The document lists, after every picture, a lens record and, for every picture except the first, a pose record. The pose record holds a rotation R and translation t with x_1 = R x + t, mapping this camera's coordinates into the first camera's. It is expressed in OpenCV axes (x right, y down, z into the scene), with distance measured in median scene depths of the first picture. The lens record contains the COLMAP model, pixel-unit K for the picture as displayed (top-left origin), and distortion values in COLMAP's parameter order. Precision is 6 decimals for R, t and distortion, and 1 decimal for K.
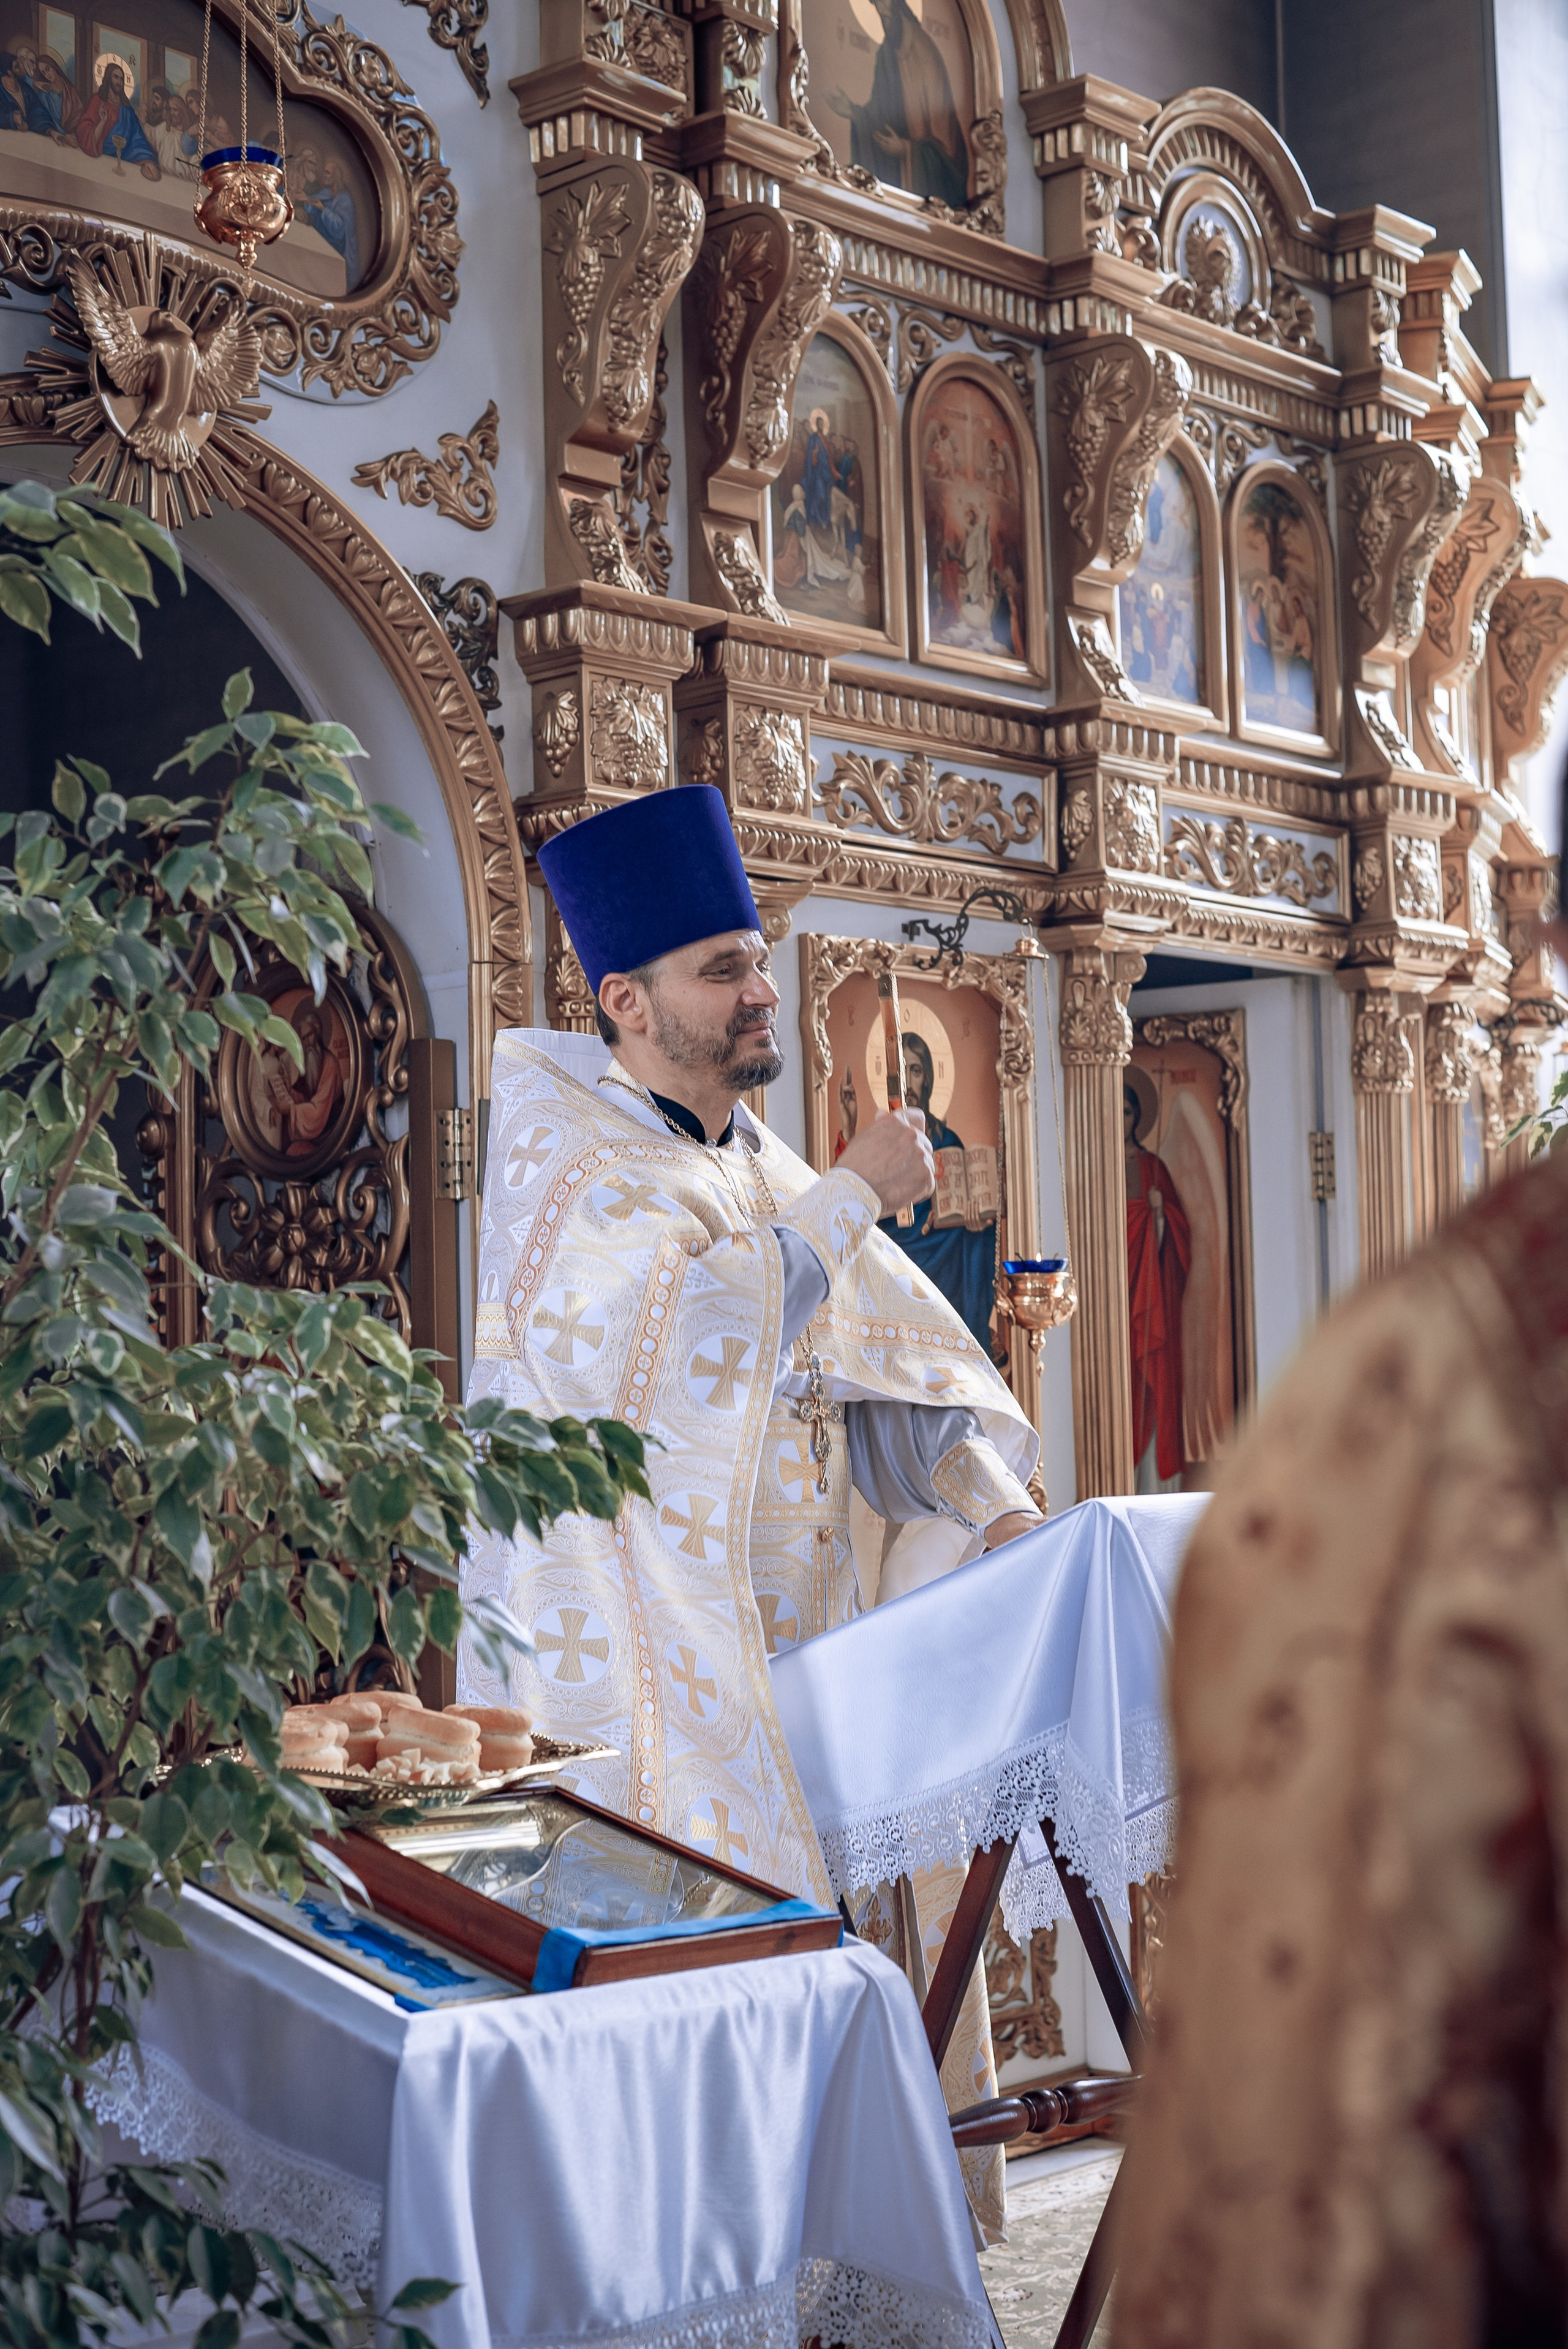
lens RADIAL K [[3410.6, 0, 800.6], [0, 3410.6, 1155.0], [0, 0, 1]] dist [-0.109996, 0.082599]
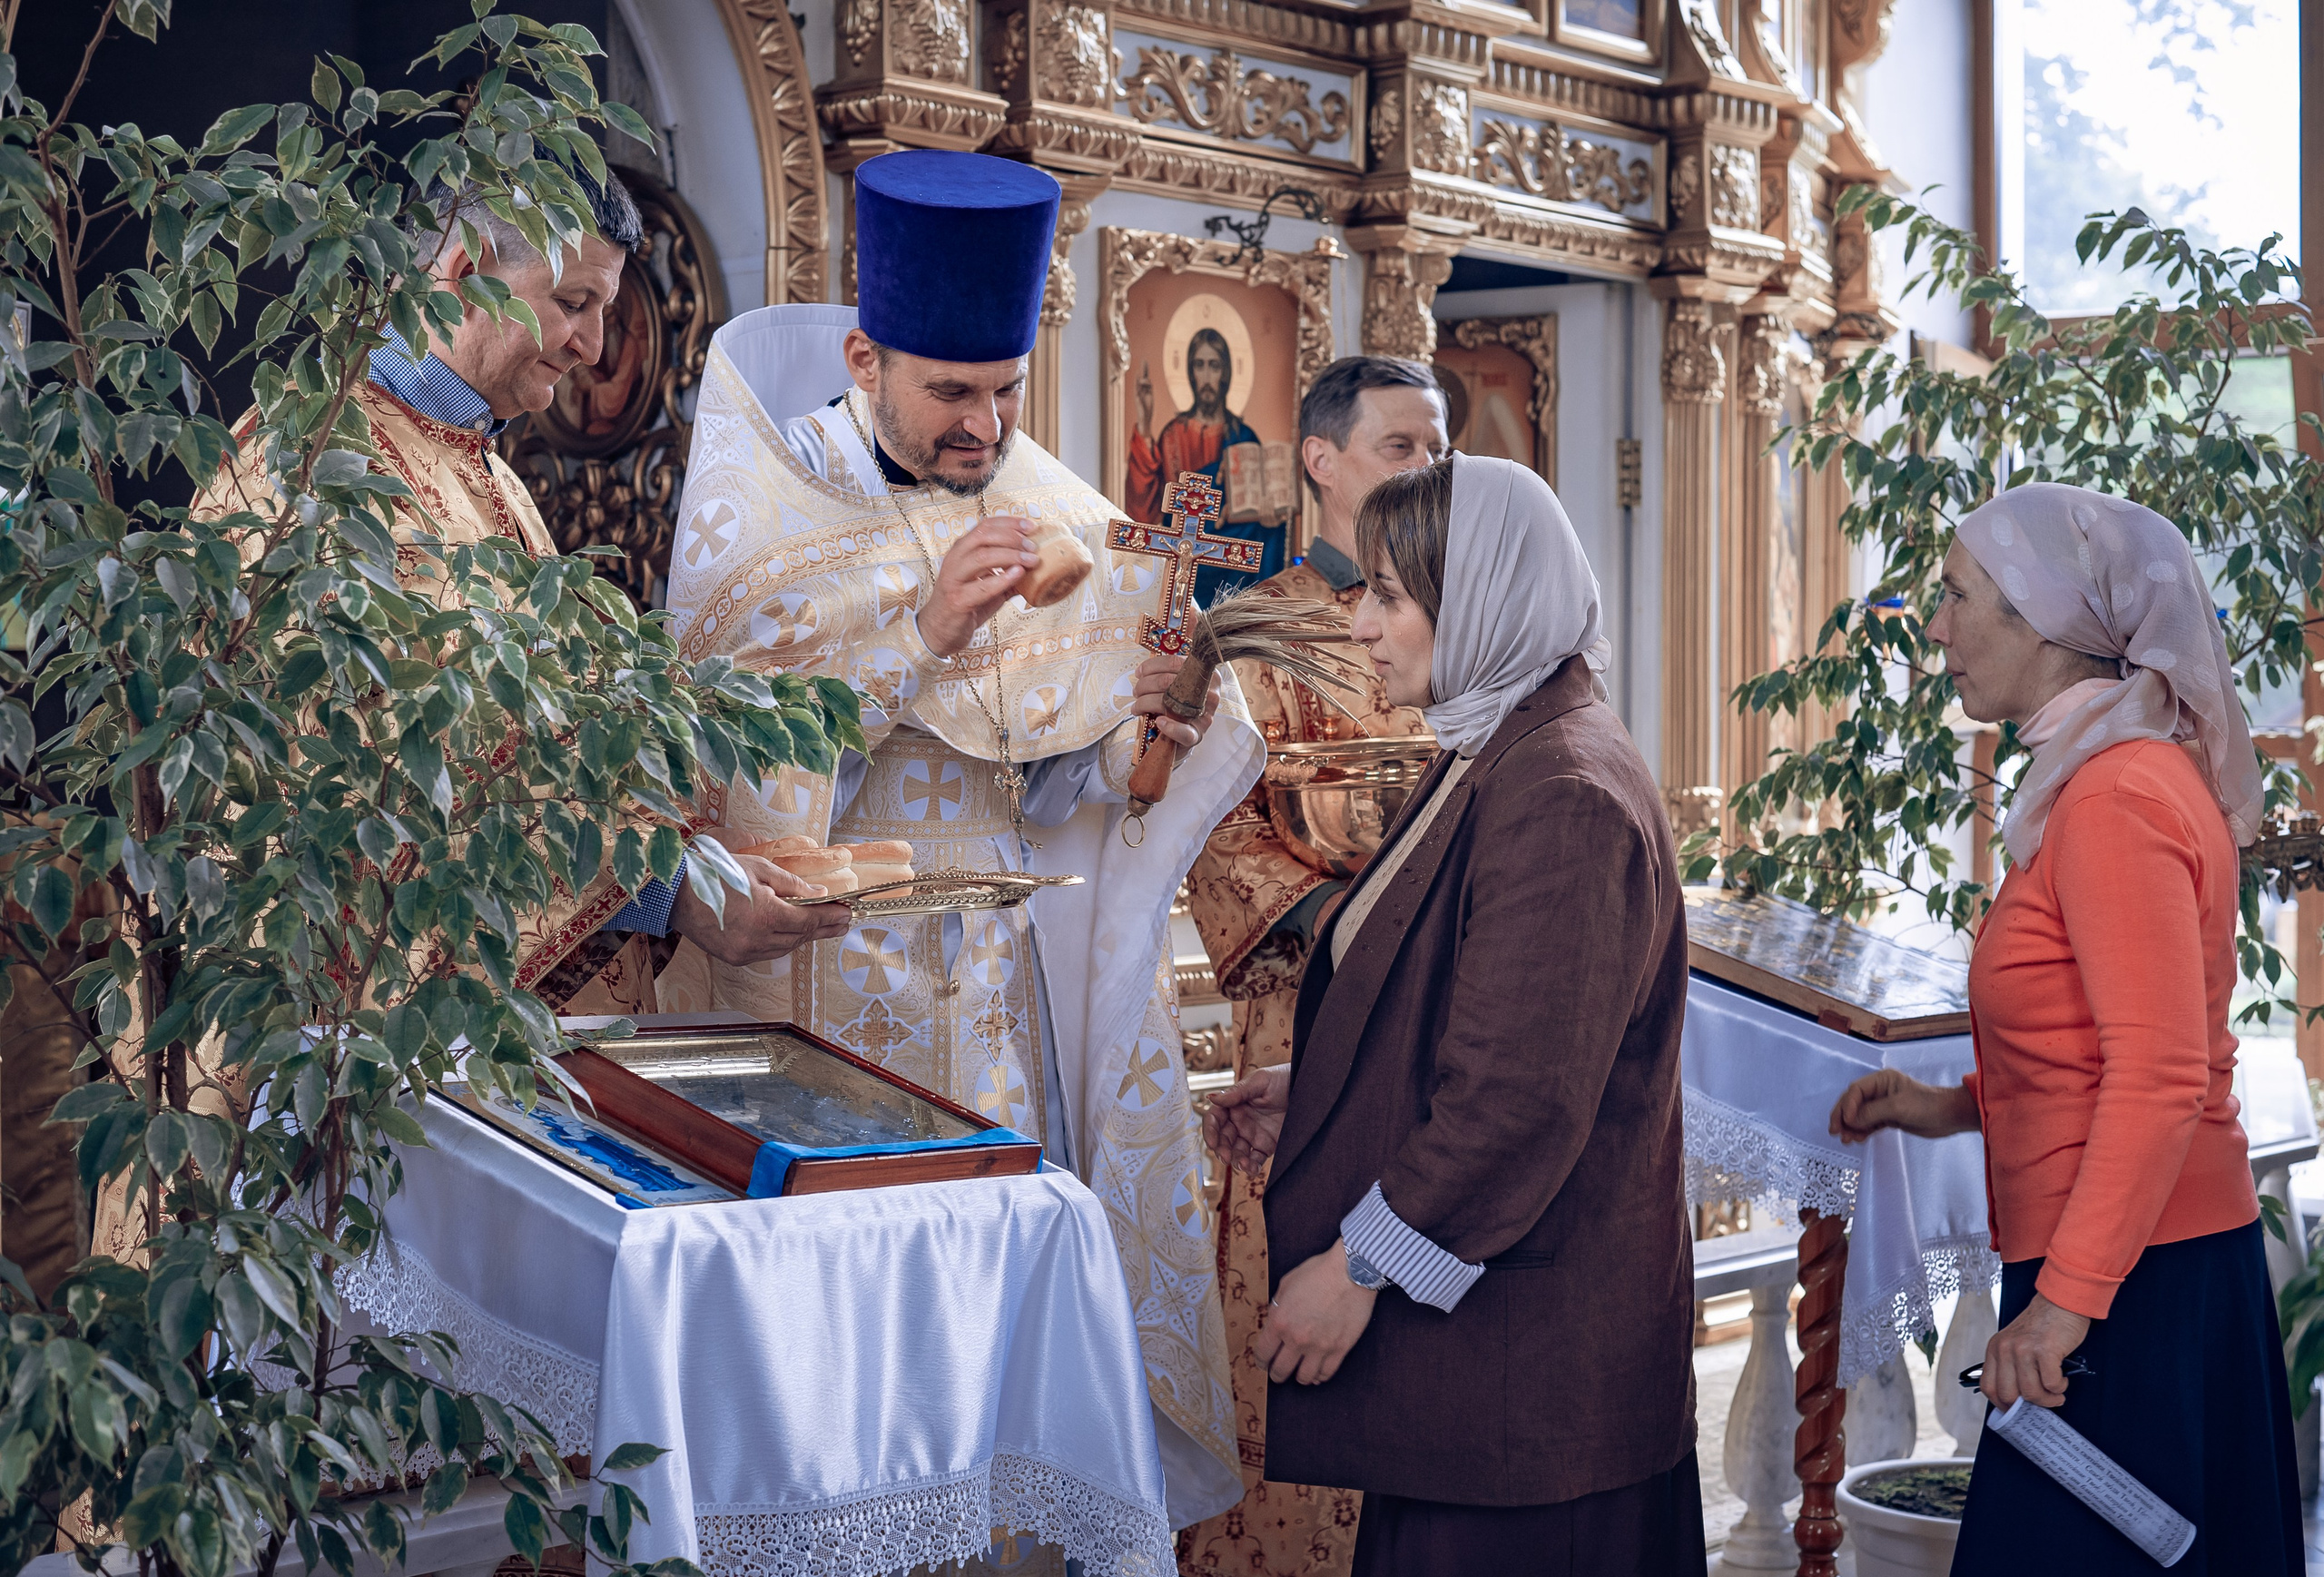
lens RADIAL K [[3549.9, 0, 1195.1], [0, 3549.9, 784.2], [0, 0, 1]] dist [-0.150308, 0.457707]
pose [[0.999640, 0.025943, 0.006861, 0.024119], [-0.026466, 0.995365, 0.092453, 0.001656], [-0.004431, -0.092601, 0.995693, -0.056538]]
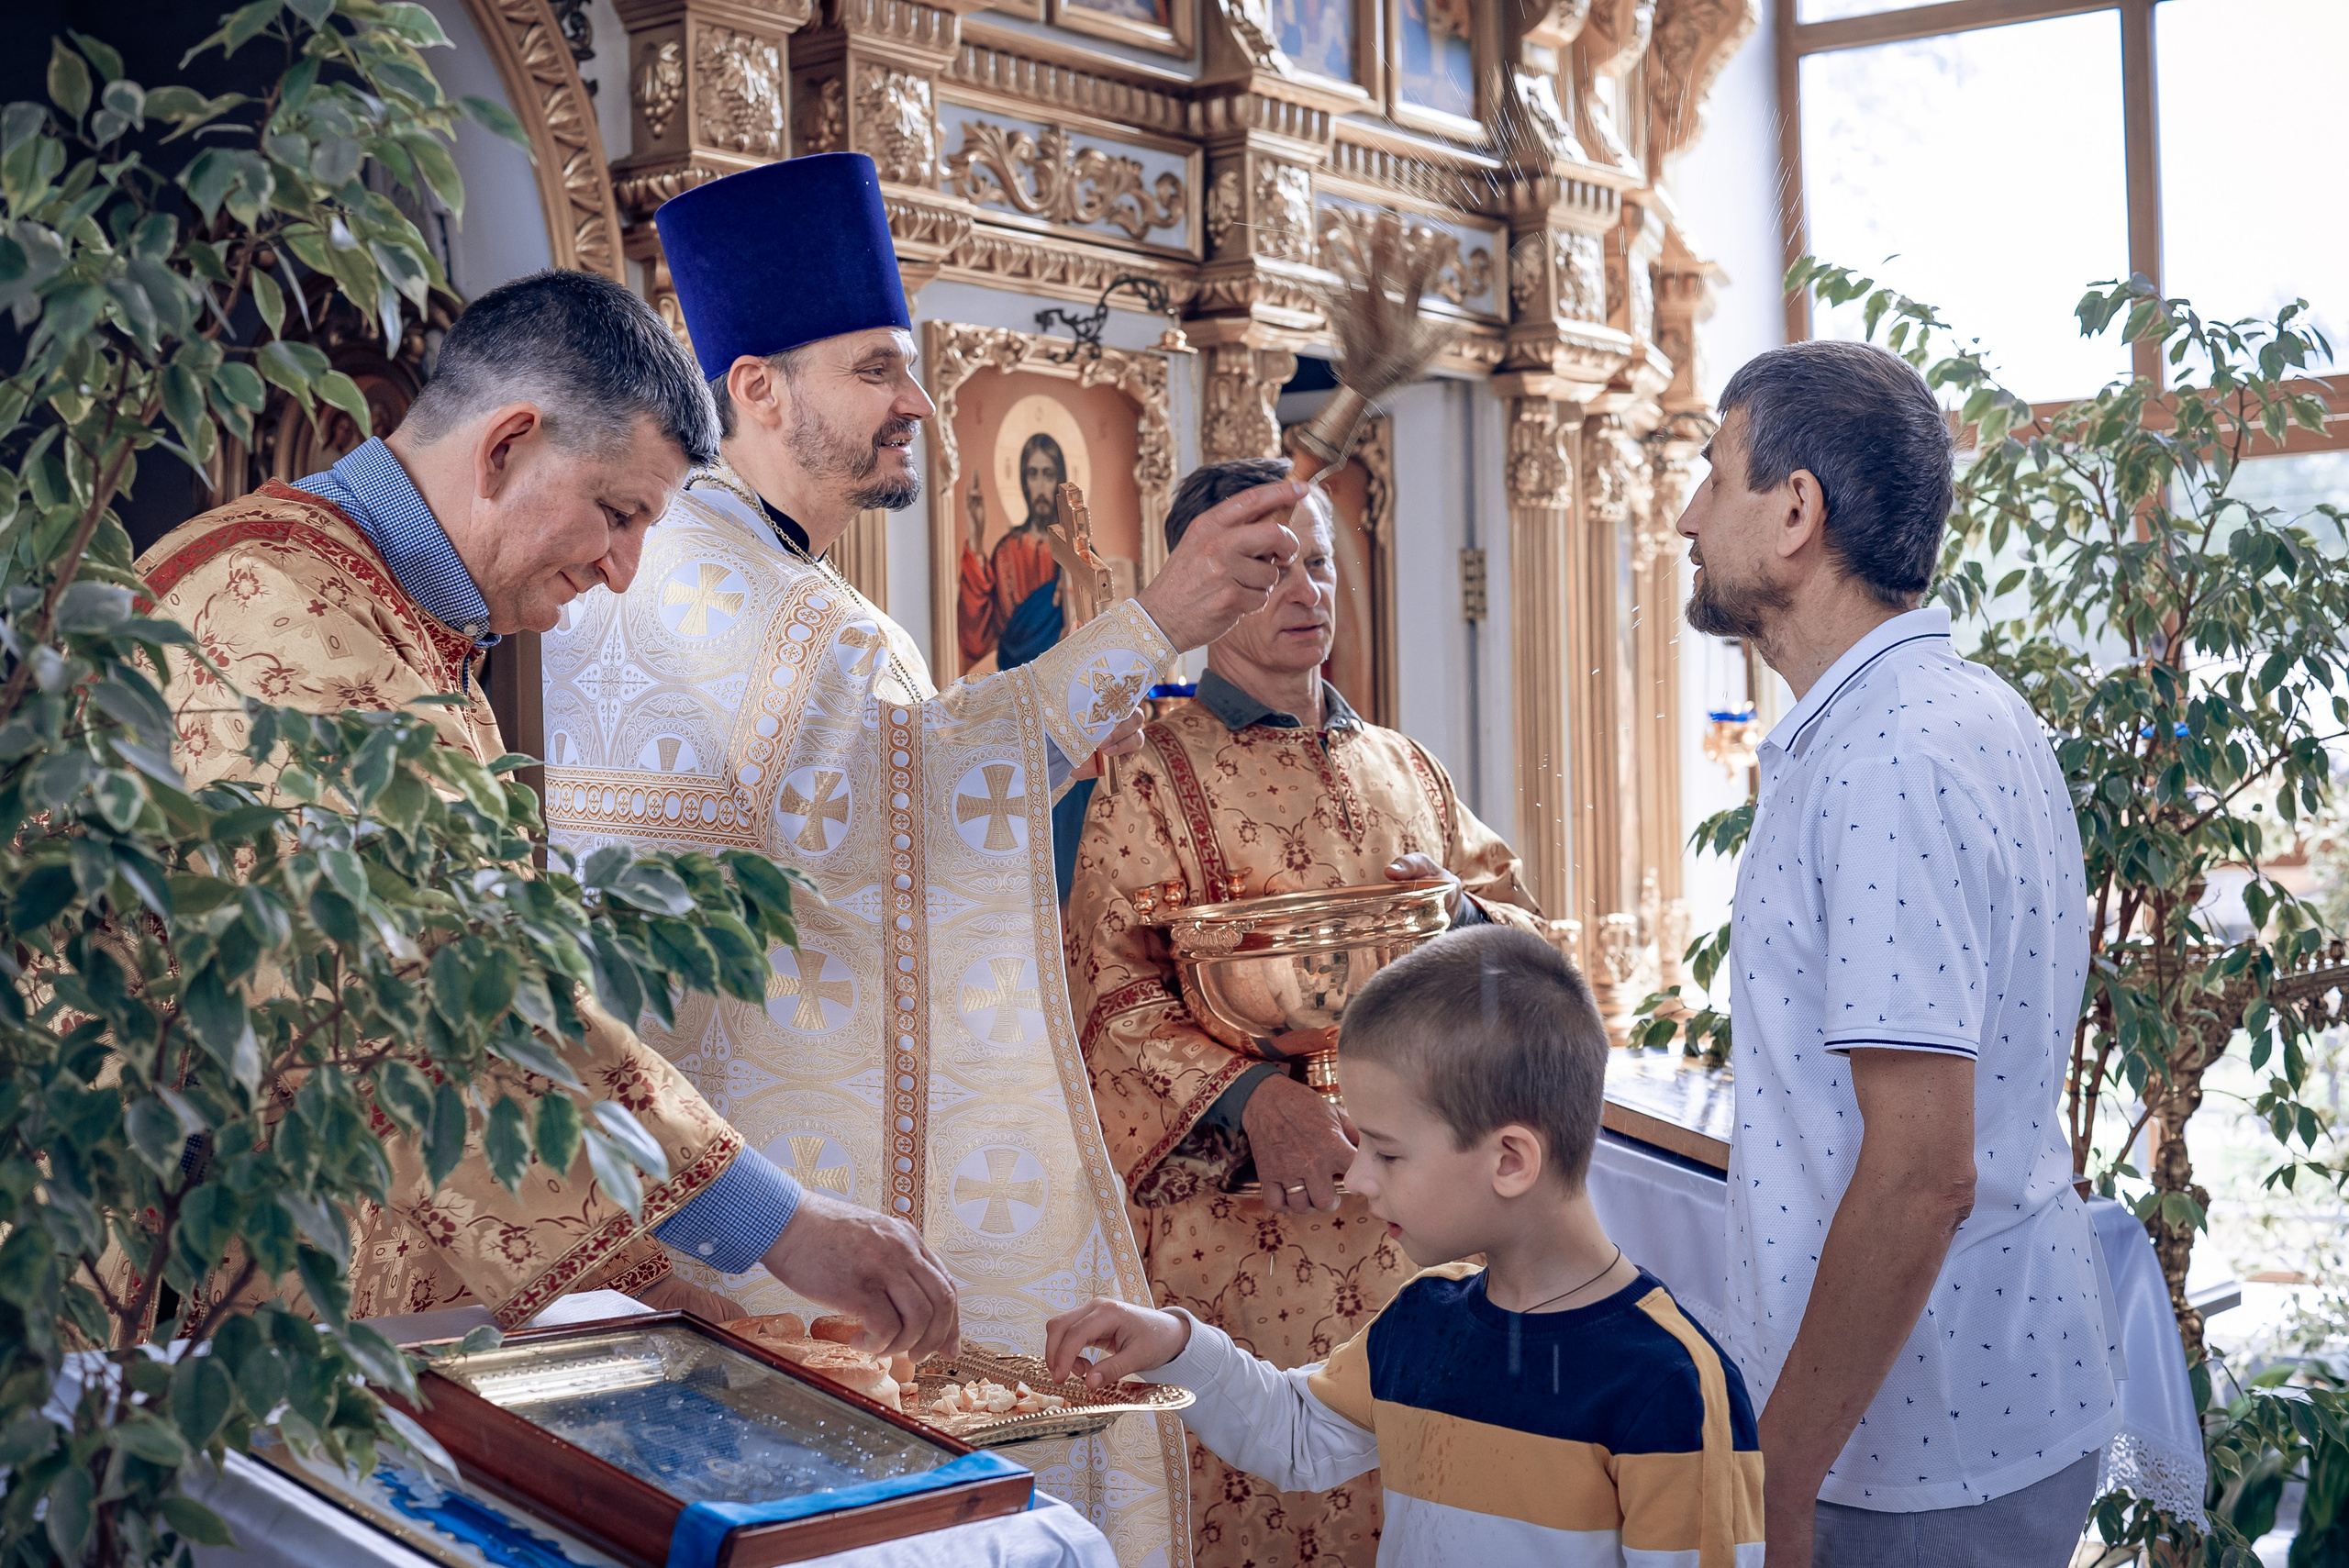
lens RADIAL K [[3416.2, 0, 1174.5], [0, 3416.2, 784.0], [0, 0, 1]] dist [-0.116412, 0.117301]
pose [[0.996046, 0.004370, 0.088735, -0.013271], [-0.009745, 0.998137, 0.060226, 0.002481], [-0.088307, -0.060852, 0.994233, 0.084466]]
